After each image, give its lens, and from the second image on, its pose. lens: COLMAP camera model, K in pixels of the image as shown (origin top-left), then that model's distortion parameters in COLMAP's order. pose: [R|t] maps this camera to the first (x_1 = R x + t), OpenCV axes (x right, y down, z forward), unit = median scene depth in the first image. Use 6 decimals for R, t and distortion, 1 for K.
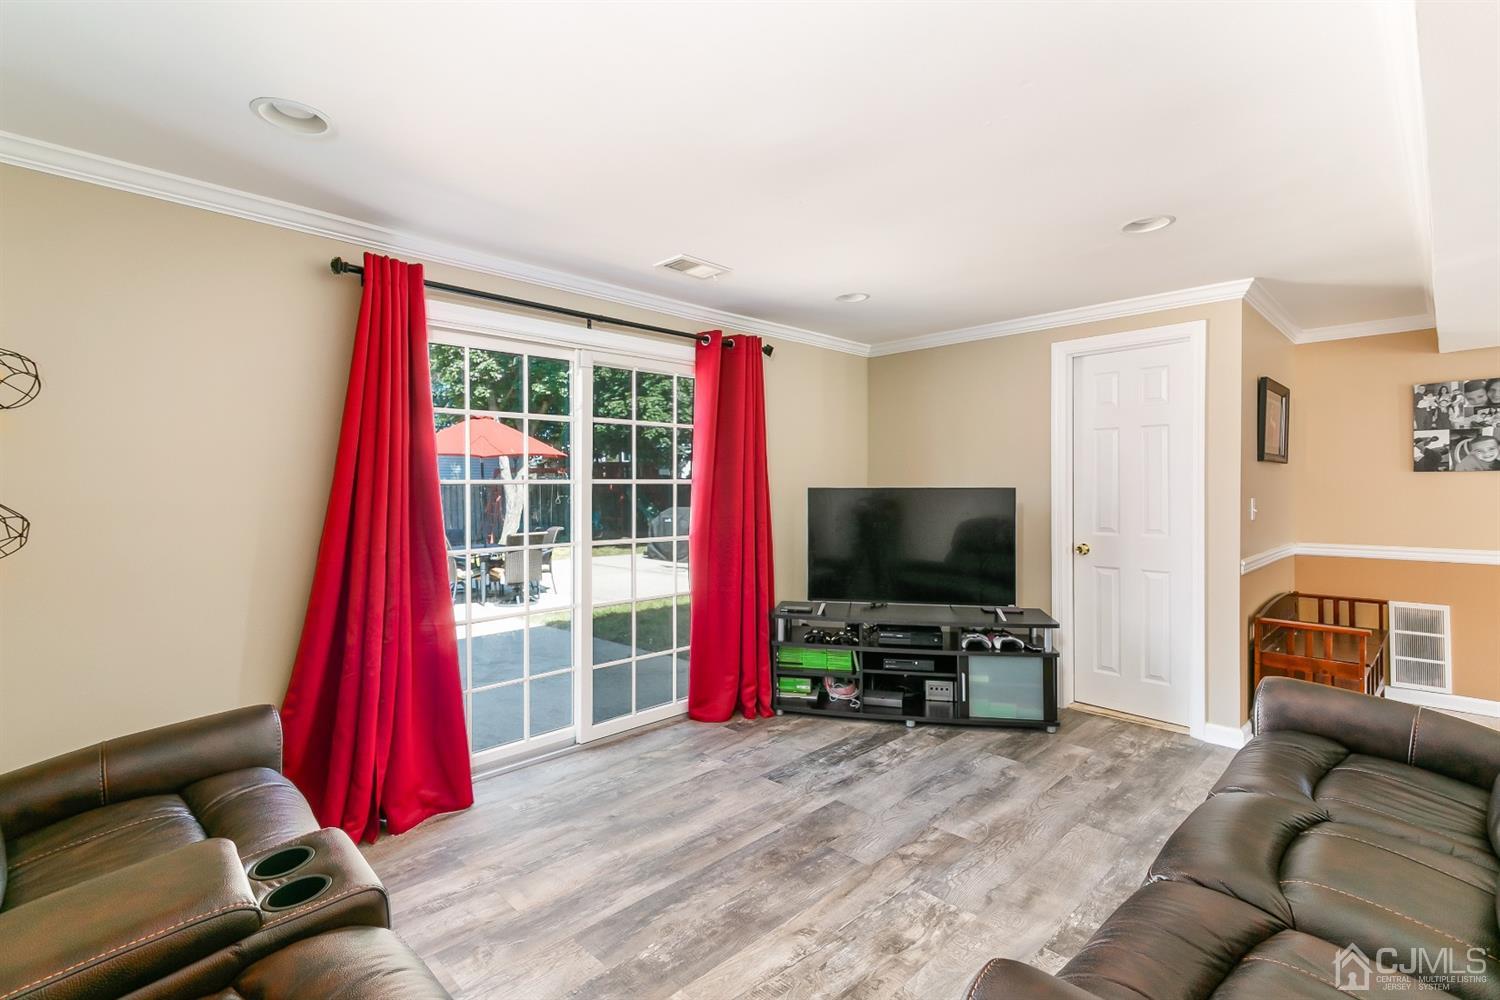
lens RADIAL K [[690.8, 0, 746.2], [0, 690.8, 487.3], [0, 0, 1]] dist [0.008972, -0.000230]
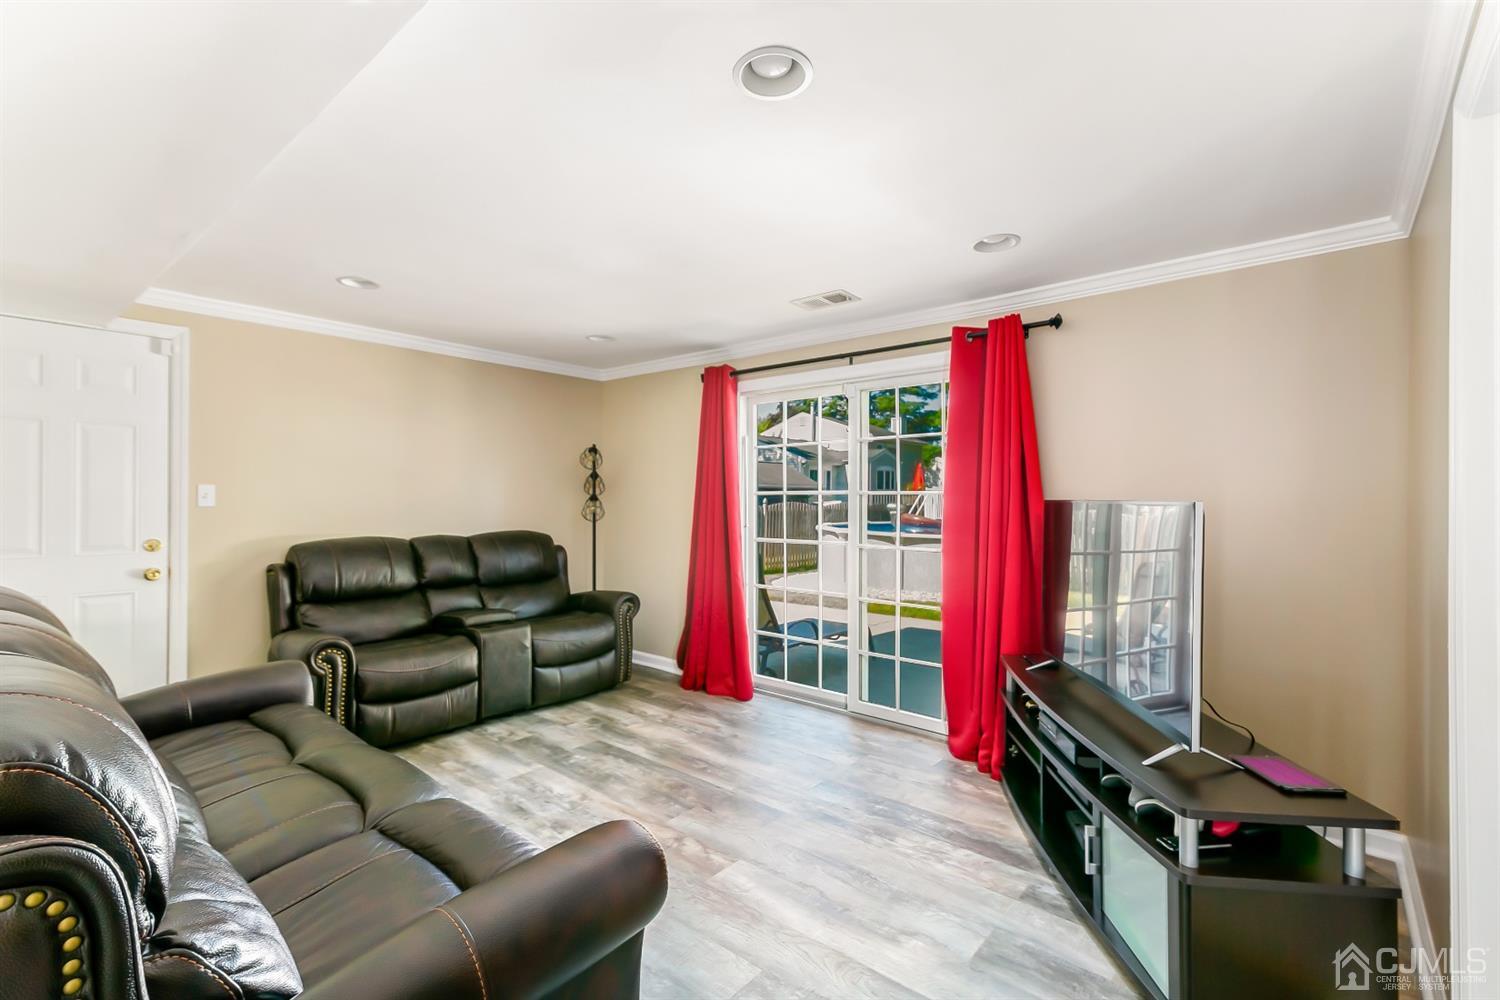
lens RADIAL K [[671.9, 0, 742.7], [0, 671.9, 495.2], [0, 0, 1]] dist [0.001741, -0.000053]
pose [[0.081490, 0.002800, -0.996670, 0.972514], [-0.004697, 0.999986, 0.002426, -0.006831], [0.996663, 0.004484, 0.081502, 0.766437]]
